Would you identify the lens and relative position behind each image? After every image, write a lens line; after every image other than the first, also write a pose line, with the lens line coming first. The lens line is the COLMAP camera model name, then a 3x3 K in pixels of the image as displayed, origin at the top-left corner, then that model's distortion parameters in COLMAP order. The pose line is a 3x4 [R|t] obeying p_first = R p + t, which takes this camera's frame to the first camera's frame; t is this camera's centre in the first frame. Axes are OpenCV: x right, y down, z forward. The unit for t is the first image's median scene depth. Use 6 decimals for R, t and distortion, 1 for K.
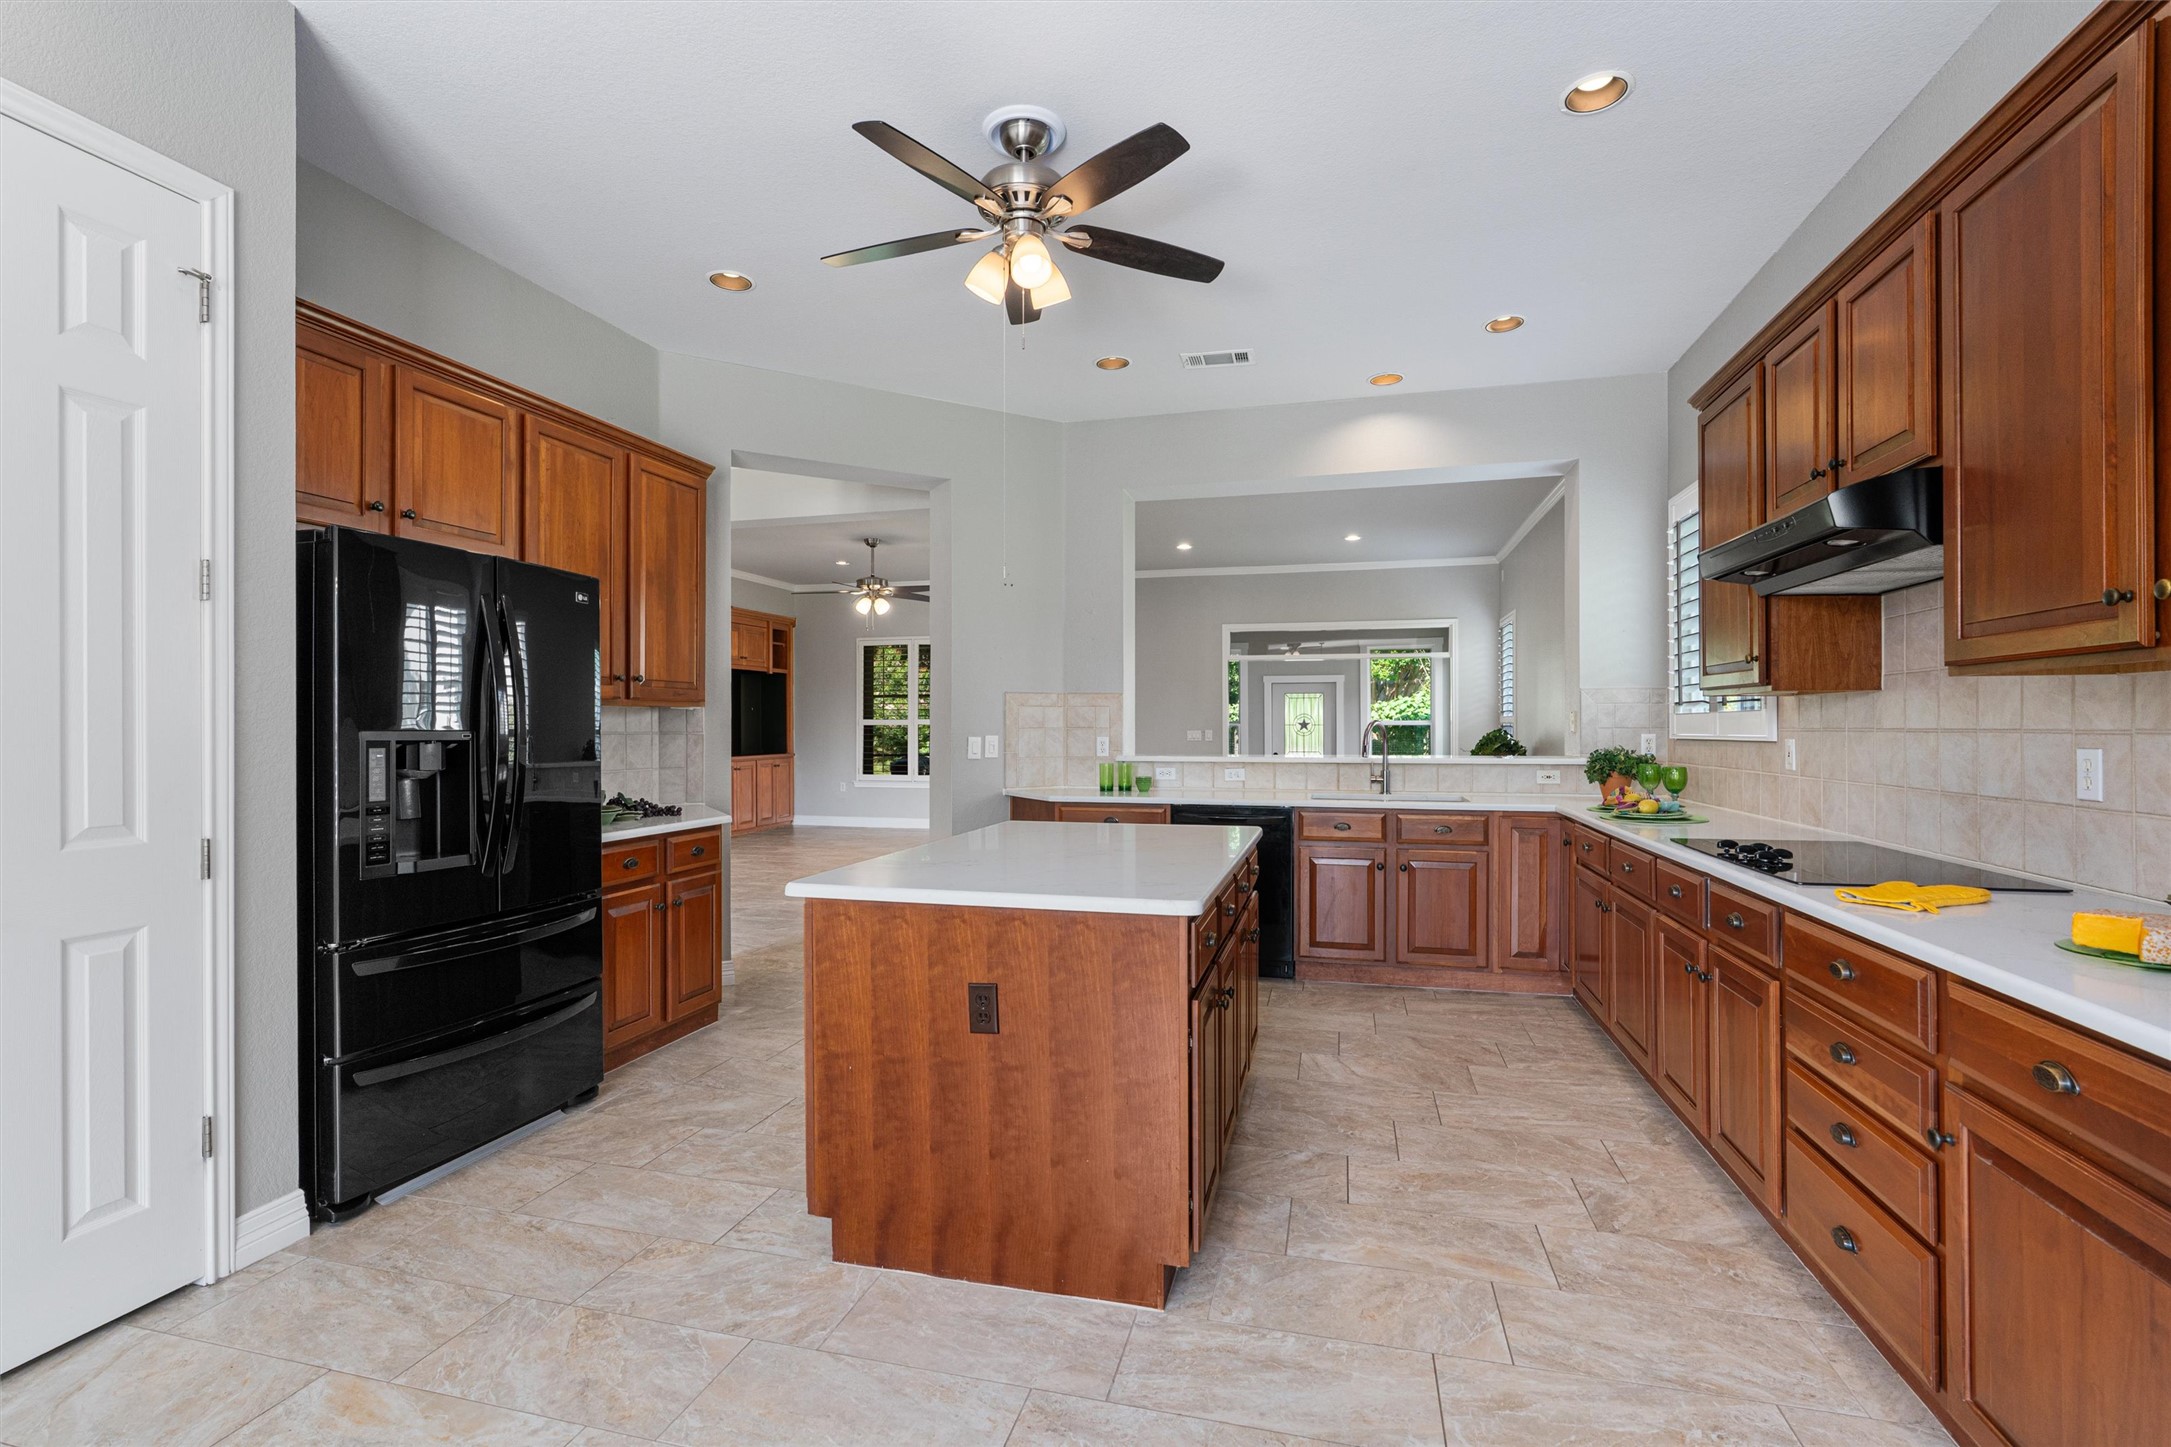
lens RADIAL K [[975.7, 0, 1090.9], [0, 975.7, 717.1], [0, 0, 1]] dist [-0.010894, 0.004702]
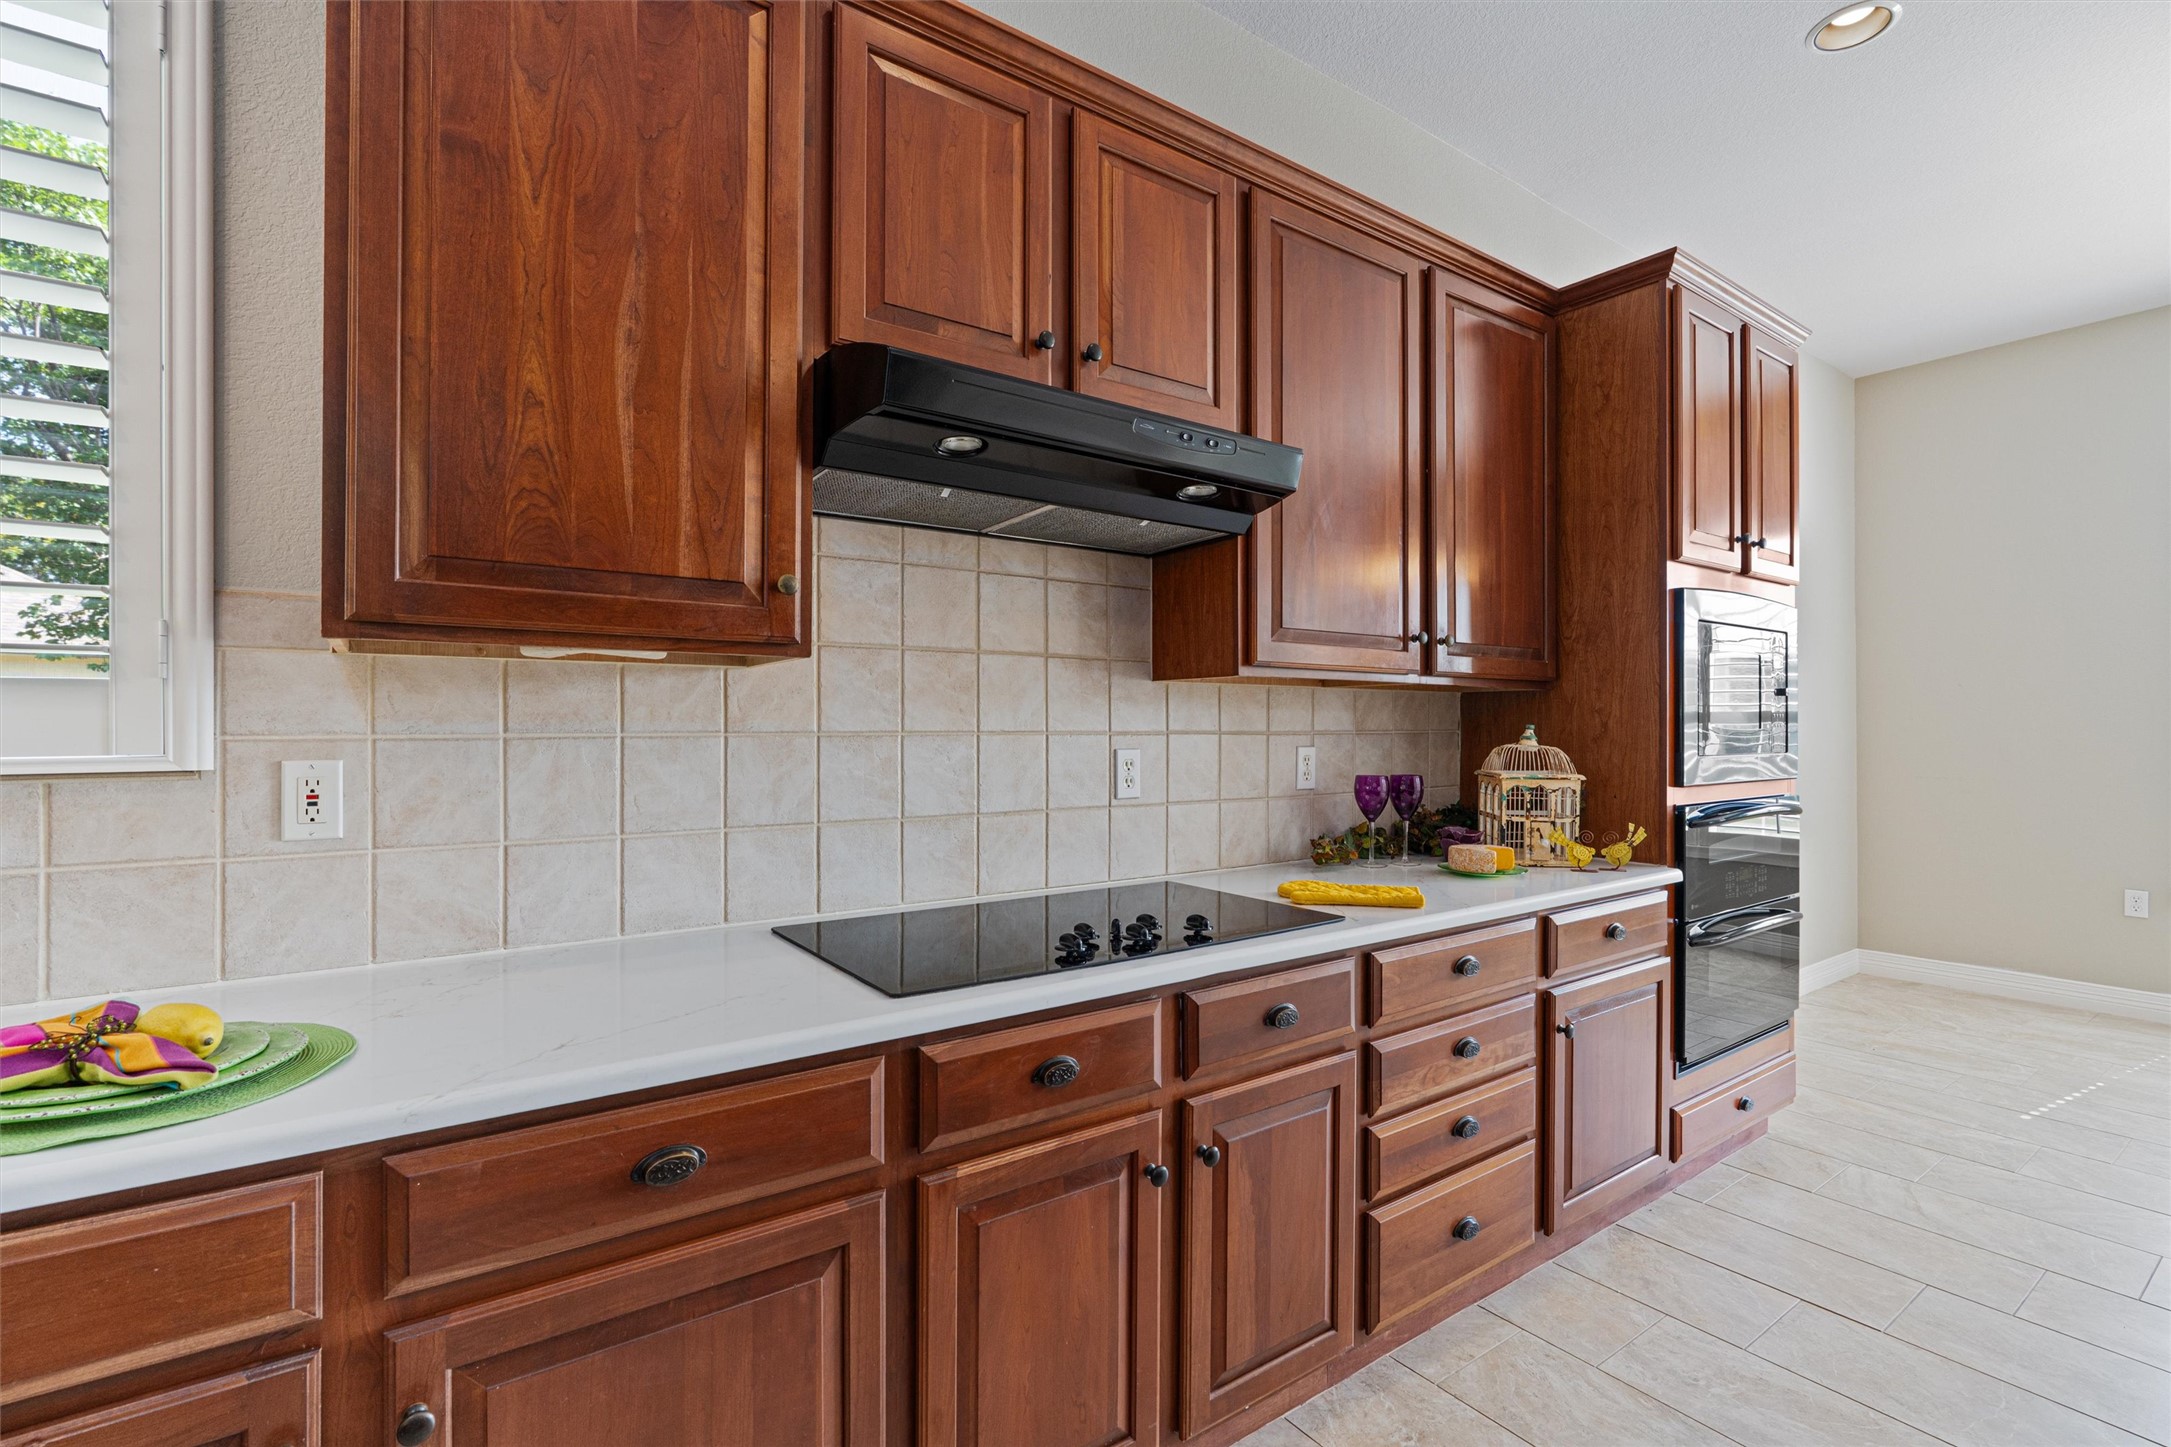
lens RADIAL K [[975.7, 0, 1078.9], [0, 975.7, 724.9], [0, 0, 1]] dist [-0.010894, 0.004702]
pose [[-0.763614, 0.006863, 0.645636, 0.220603], [-0.001421, 0.999923, -0.012311, 0.011628], [-0.645671, -0.010318, -0.763546, 1.062881]]
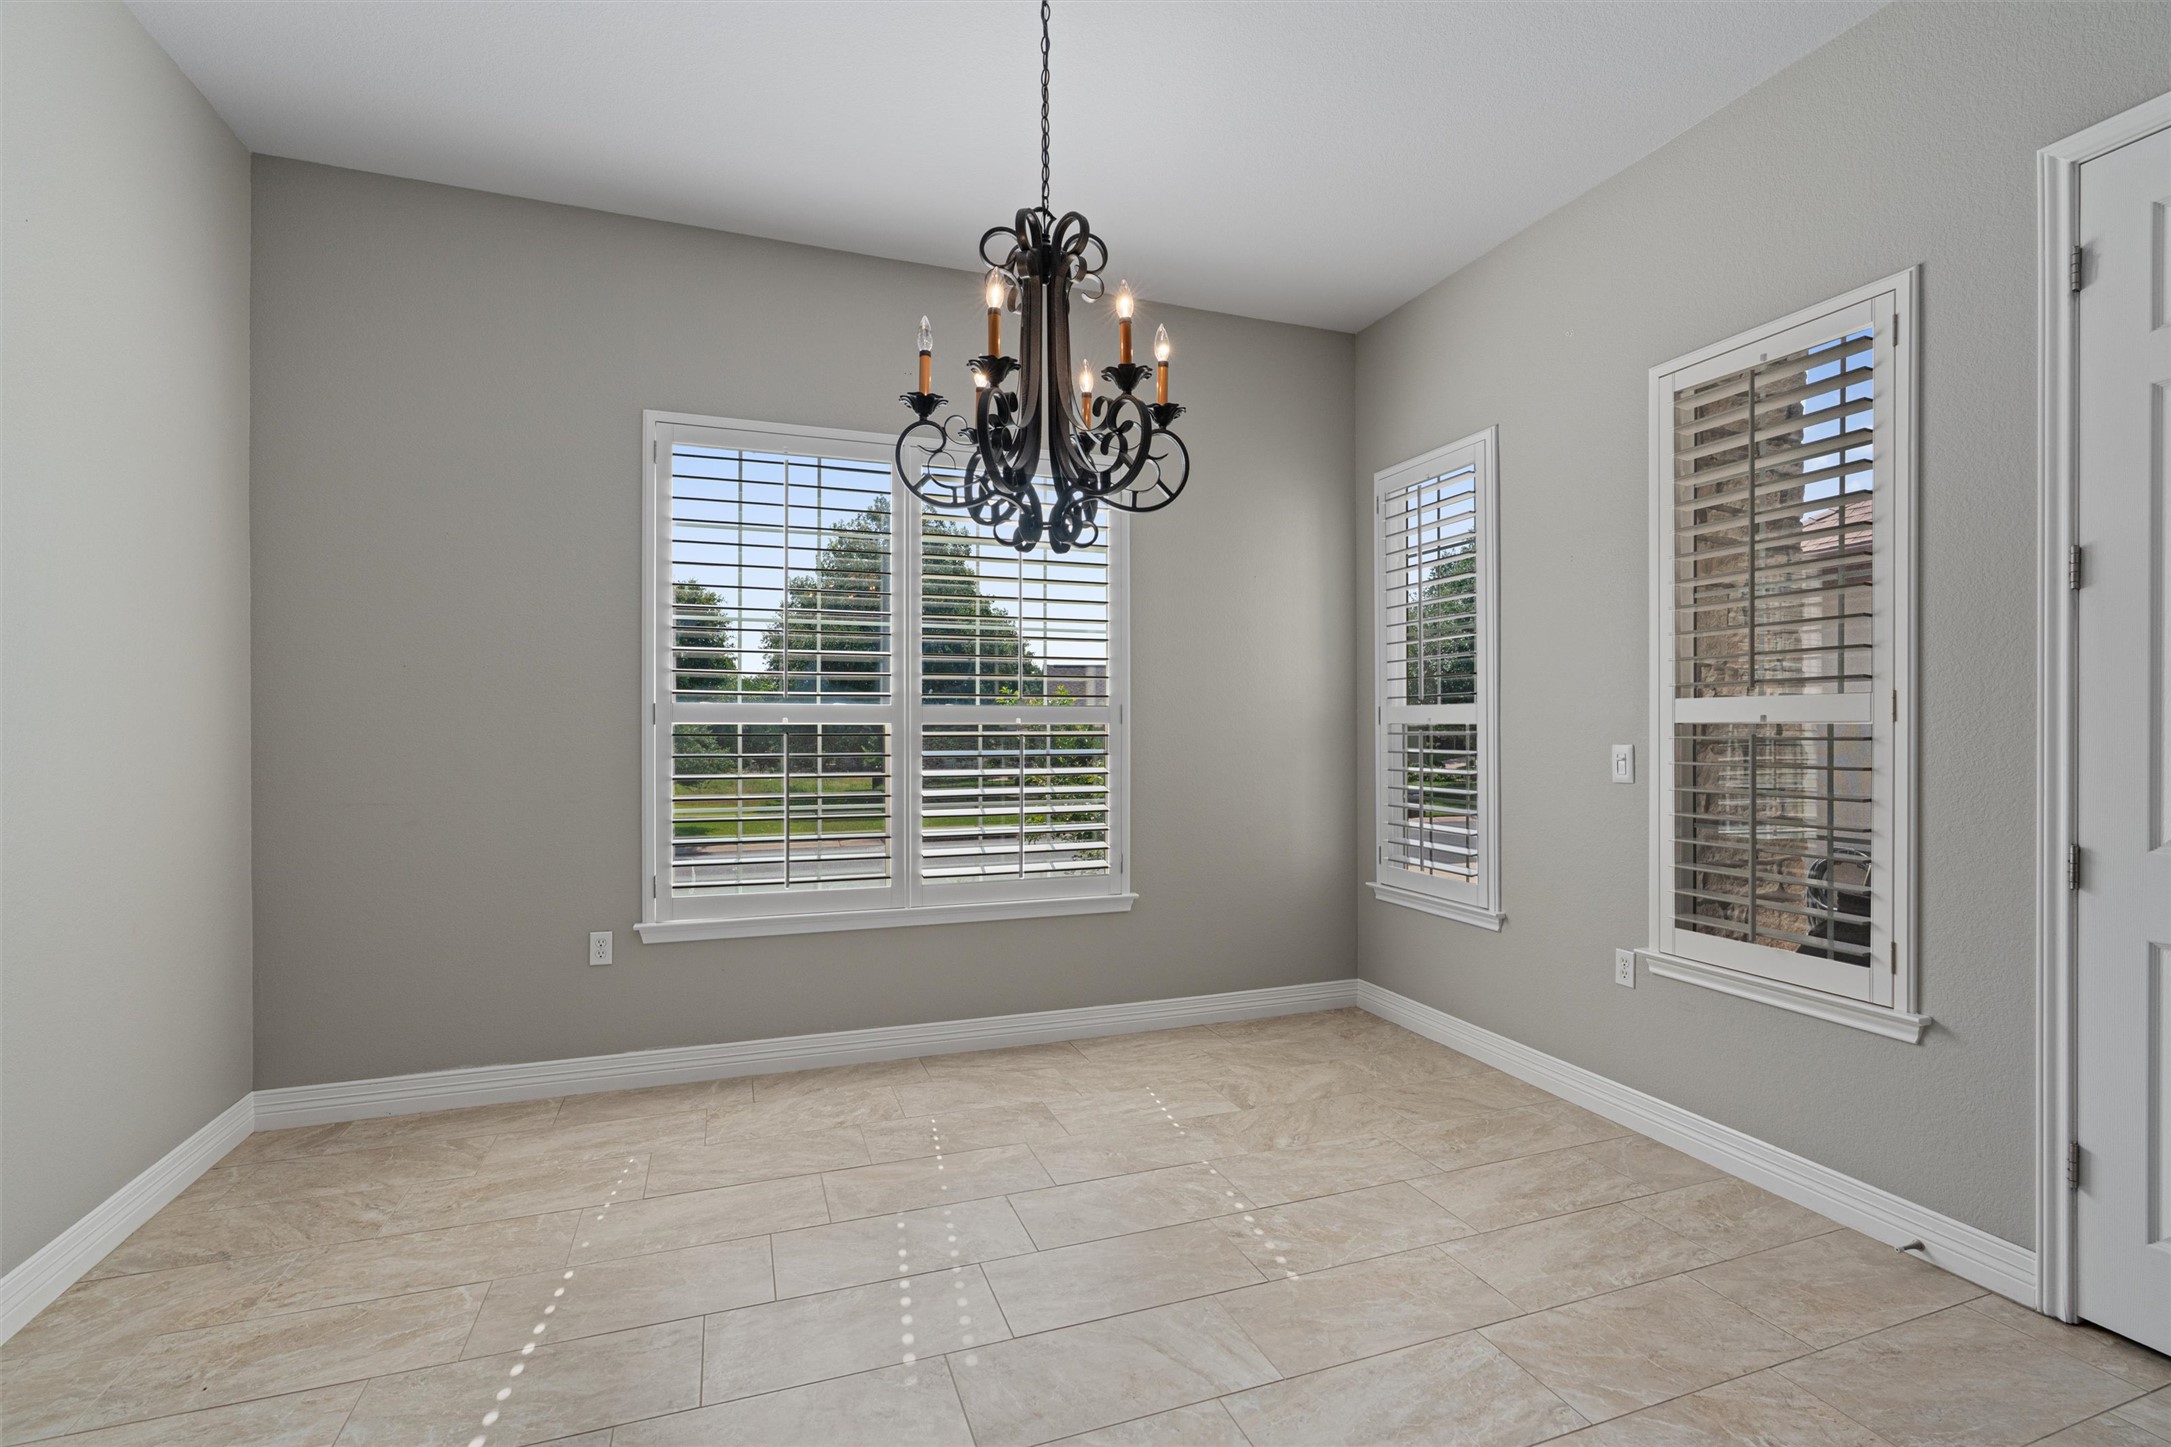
lens RADIAL K [[975.7, 0, 1085.4], [0, 975.7, 724.4], [0, 0, 1]] dist [-0.010894, 0.004702]
pose [[-0.824689, 0.003651, -0.565575, 0.150262], [0.004426, 0.999990, 0.000003, -0.001627], [0.565569, -0.002501, -0.824697, 0.404124]]
